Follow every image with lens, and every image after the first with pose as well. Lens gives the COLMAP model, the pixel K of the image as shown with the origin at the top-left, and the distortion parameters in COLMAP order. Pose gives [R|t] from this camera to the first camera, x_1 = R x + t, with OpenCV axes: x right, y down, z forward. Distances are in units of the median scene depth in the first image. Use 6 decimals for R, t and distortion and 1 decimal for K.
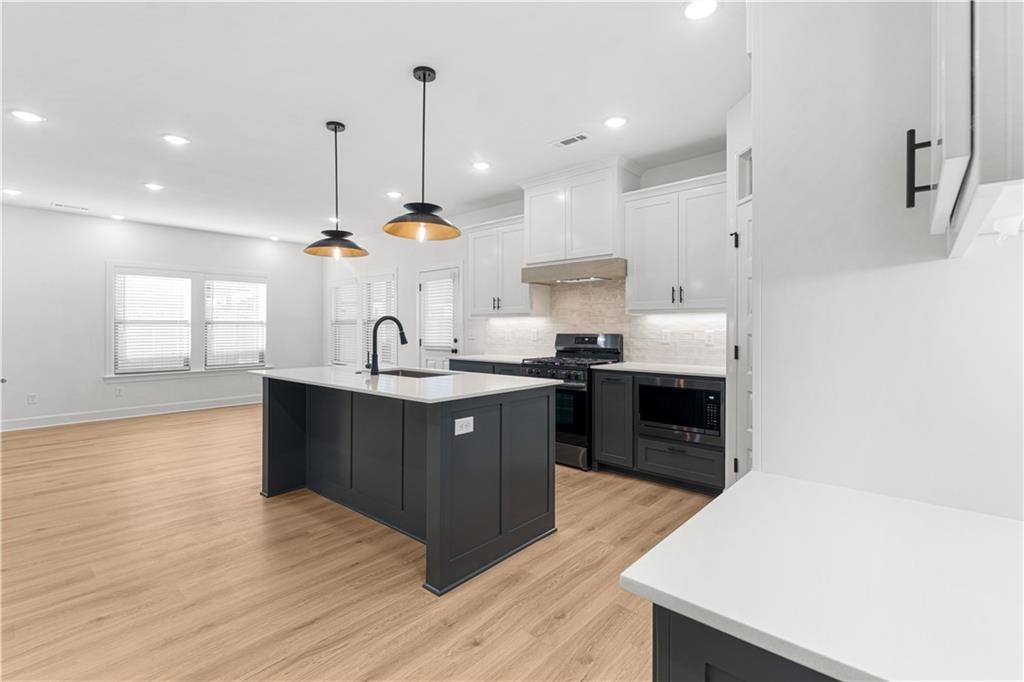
lens RADIAL K [[463.9, 0, 507.8], [0, 463.9, 326.2], [0, 0, 1]] dist [0.001358, 0.000754]
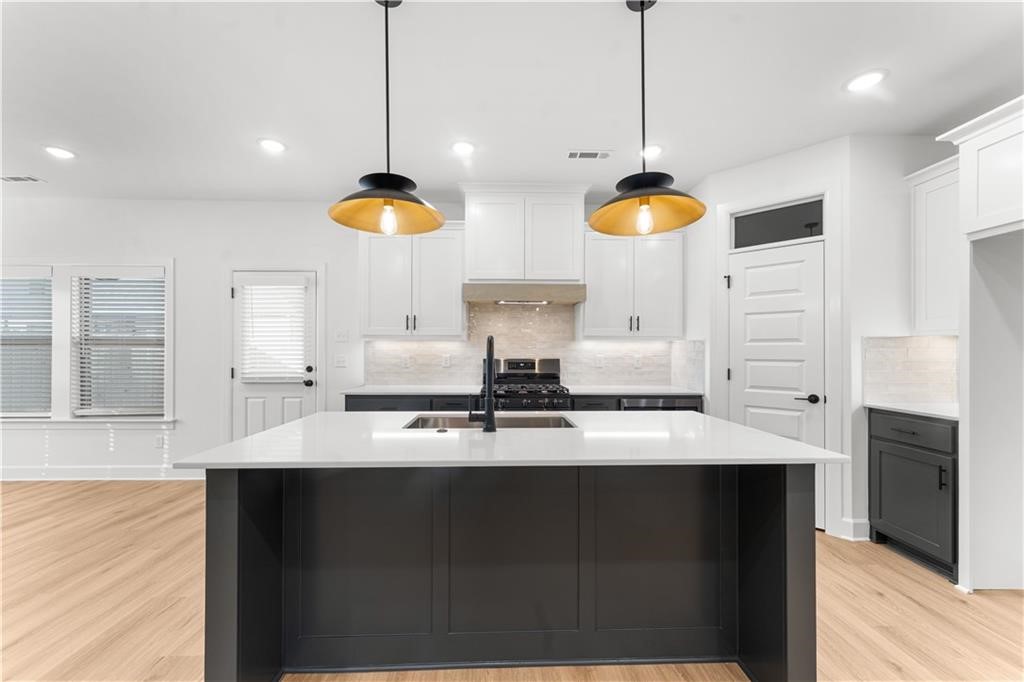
lens RADIAL K [[411.5, 0, 506.5], [0, 411.5, 347.7], [0, 0, 1]] dist [0.003704, 0.000117]
pose [[0.727548, 0.009915, 0.685986, -0.465739], [-0.006067, 0.999949, -0.008018, 0.000105], [-0.686030, 0.001672, 0.727571, 0.421109]]
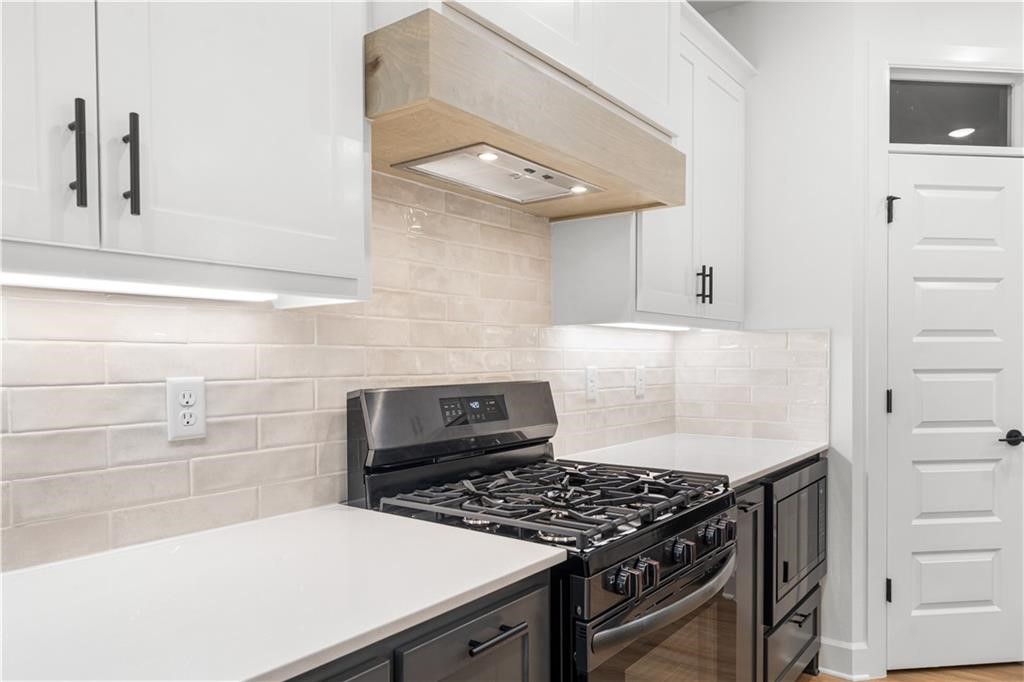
lens RADIAL K [[699.9, 0, 506.7], [0, 699.9, 368.5], [0, 0, 1]] dist [-0.004519, -0.000150]
pose [[-0.073764, -0.011977, 0.997204, -0.245470], [0.002845, 0.999921, 0.012220, 0.002468], [-0.997272, 0.003739, -0.073725, 1.066715]]
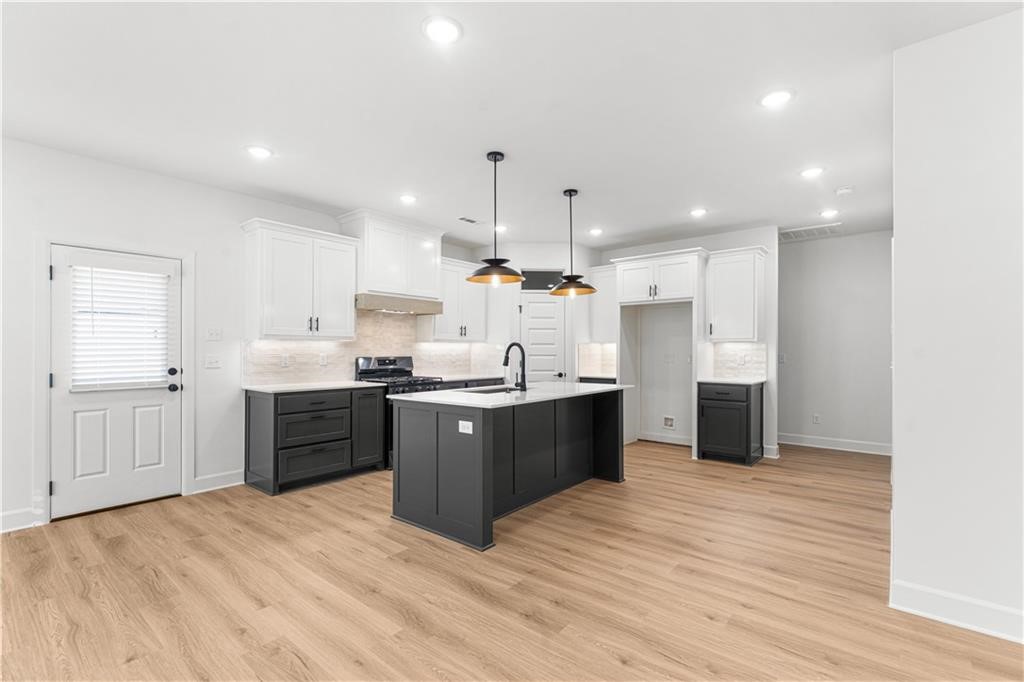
lens RADIAL K [[463.9, 0, 511.2], [0, 463.9, 345.3], [0, 0, 1]] dist [0.001358, 0.000754]
pose [[-0.039102, 0.011905, 0.999164, -1.076480], [-0.004397, 0.999917, -0.012086, 0.000286], [-0.999226, -0.004866, -0.039046, 0.771613]]
